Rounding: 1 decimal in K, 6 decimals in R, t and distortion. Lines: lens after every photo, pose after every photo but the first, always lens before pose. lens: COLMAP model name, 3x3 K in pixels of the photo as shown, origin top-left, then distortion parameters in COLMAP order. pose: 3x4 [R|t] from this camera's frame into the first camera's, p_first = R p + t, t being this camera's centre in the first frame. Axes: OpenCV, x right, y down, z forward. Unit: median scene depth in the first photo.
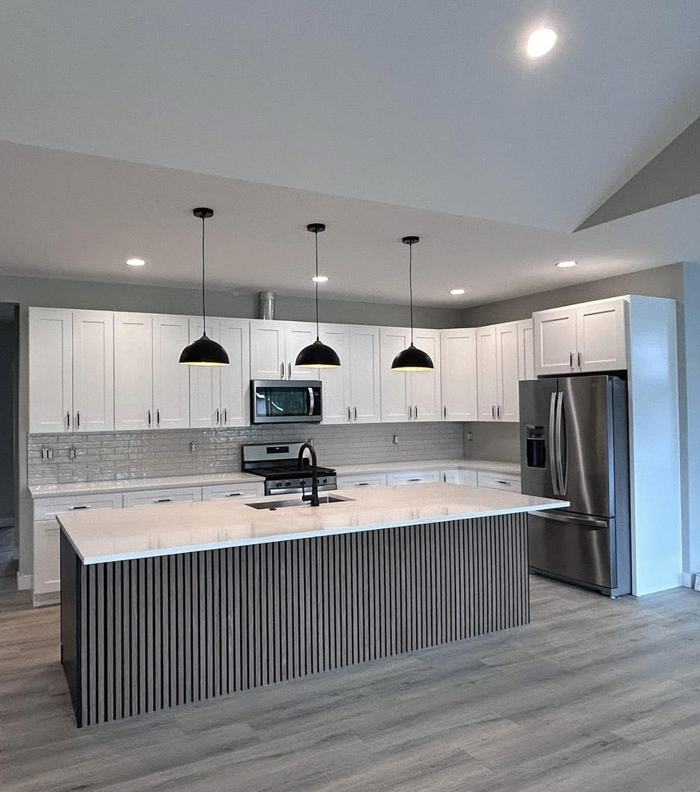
lens RADIAL K [[635.4, 0, 348.7], [0, 635.4, 394.9], [0, 0, 1]] dist [0.004627, -0.007027]
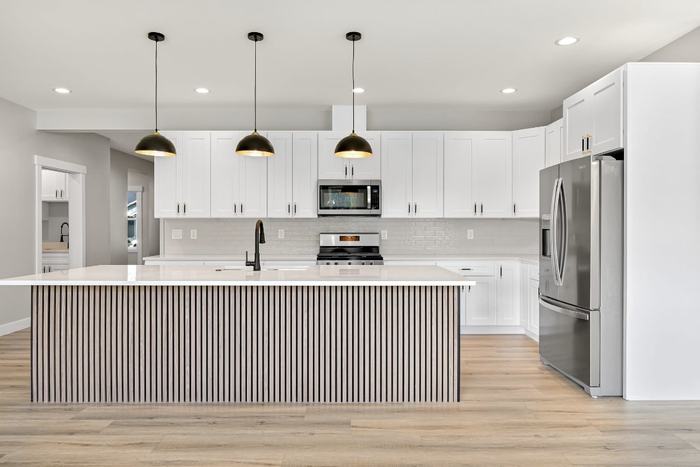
lens RADIAL K [[495.6, 0, 350.2], [0, 495.6, 232.7], [0, 0, 1]] dist [-0.004221, 0.001074]
pose [[0.881056, 0.014902, -0.472778, 0.430410], [0.000388, 0.999481, 0.032225, 0.057096], [0.473012, -0.028576, 0.880592, 0.203796]]
